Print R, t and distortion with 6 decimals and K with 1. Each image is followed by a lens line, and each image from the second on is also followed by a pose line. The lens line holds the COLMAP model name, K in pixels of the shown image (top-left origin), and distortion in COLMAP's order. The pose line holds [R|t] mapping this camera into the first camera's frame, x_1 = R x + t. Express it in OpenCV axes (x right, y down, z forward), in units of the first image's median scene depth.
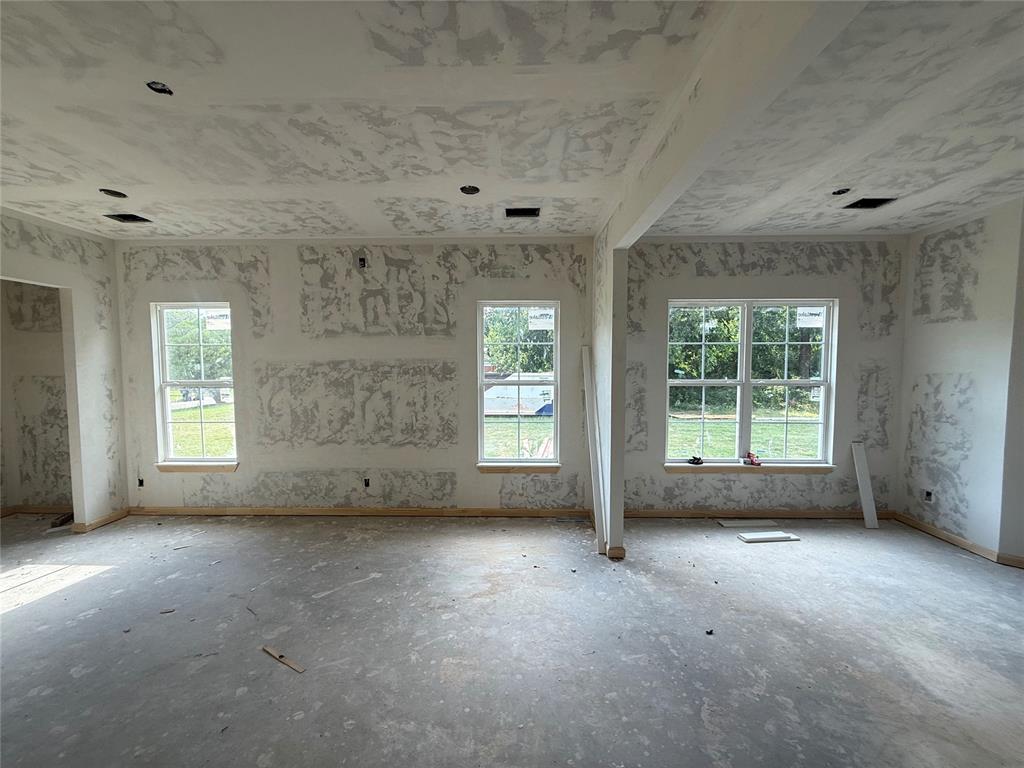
lens RADIAL K [[409.2, 0, 508.6], [0, 409.2, 386.7], [0, 0, 1]] dist [-0.000815, 0.000366]
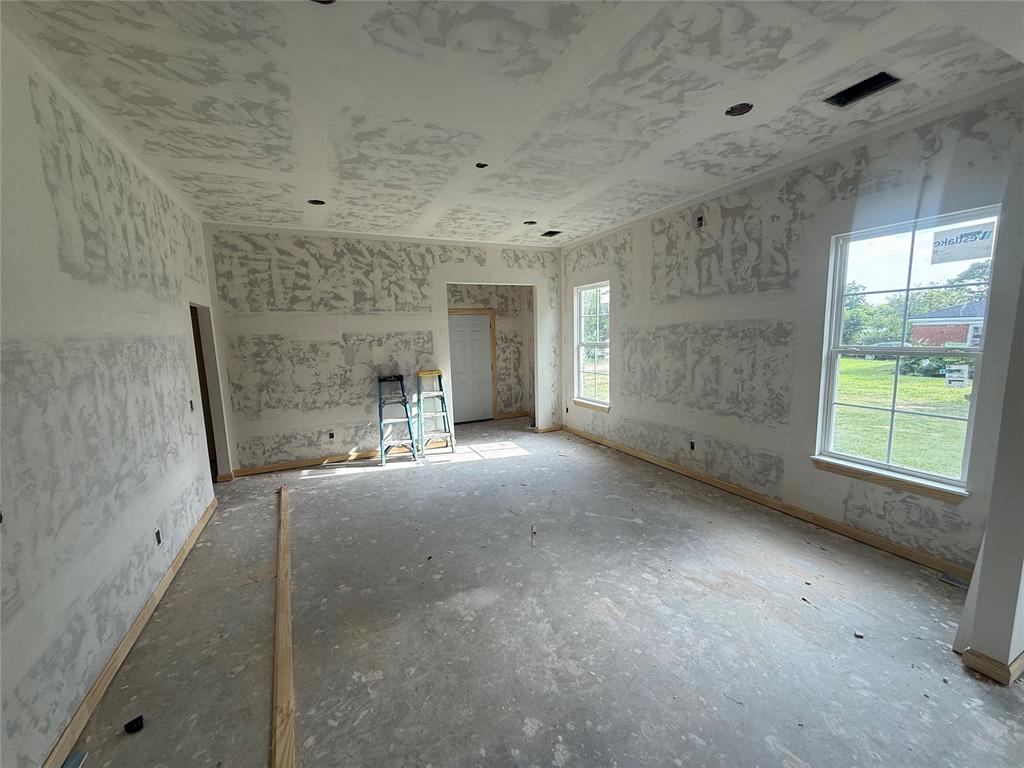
lens RADIAL K [[408.6, 0, 507.8], [0, 408.6, 386.6], [0, 0, 1]] dist [0.000054, 0.000307]
pose [[0.436255, 0.108070, -0.893310, 0.352878], [-0.025340, 0.993843, 0.107857, -0.007717], [0.899466, -0.024417, 0.436308, 0.158450]]
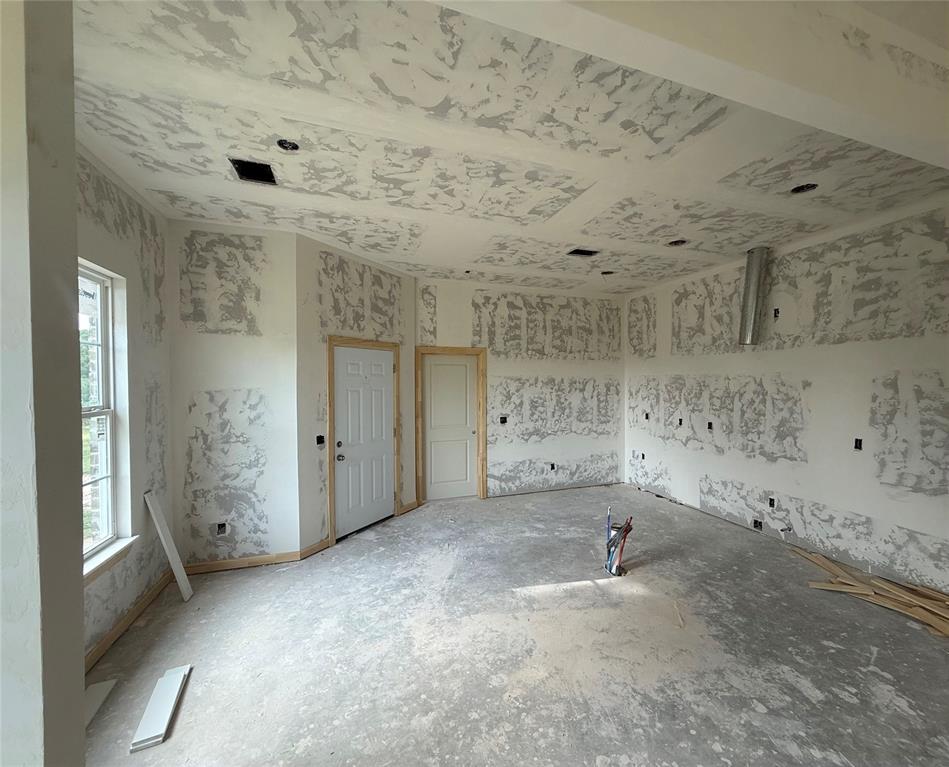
lens RADIAL K [[408.8, 0, 507.9], [0, 408.8, 386.3], [0, 0, 1]] dist [0.000494, 0.000089]
pose [[-0.374261, -0.010683, 0.927262, -0.020028], [0.057217, 0.997762, 0.034589, -0.032367], [-0.925556, 0.066001, -0.372812, 0.682861]]
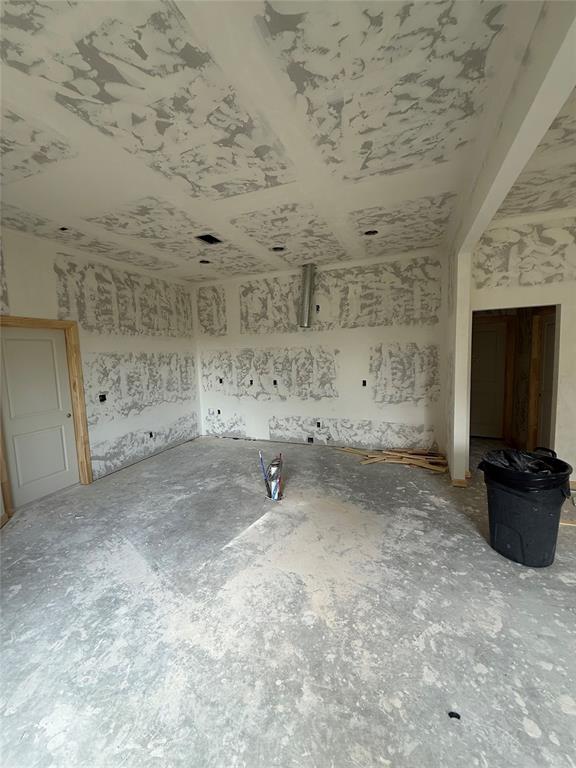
lens RADIAL K [[306.4, 0, 286.7], [0, 306.4, 381.5], [0, 0, 1]] dist [0.000054, 0.000307]
pose [[-0.933467, -0.002054, 0.358657, 0.336781], [0.055746, 0.987000, 0.150742, -0.041796], [-0.354304, 0.160706, -0.921218, 0.883253]]
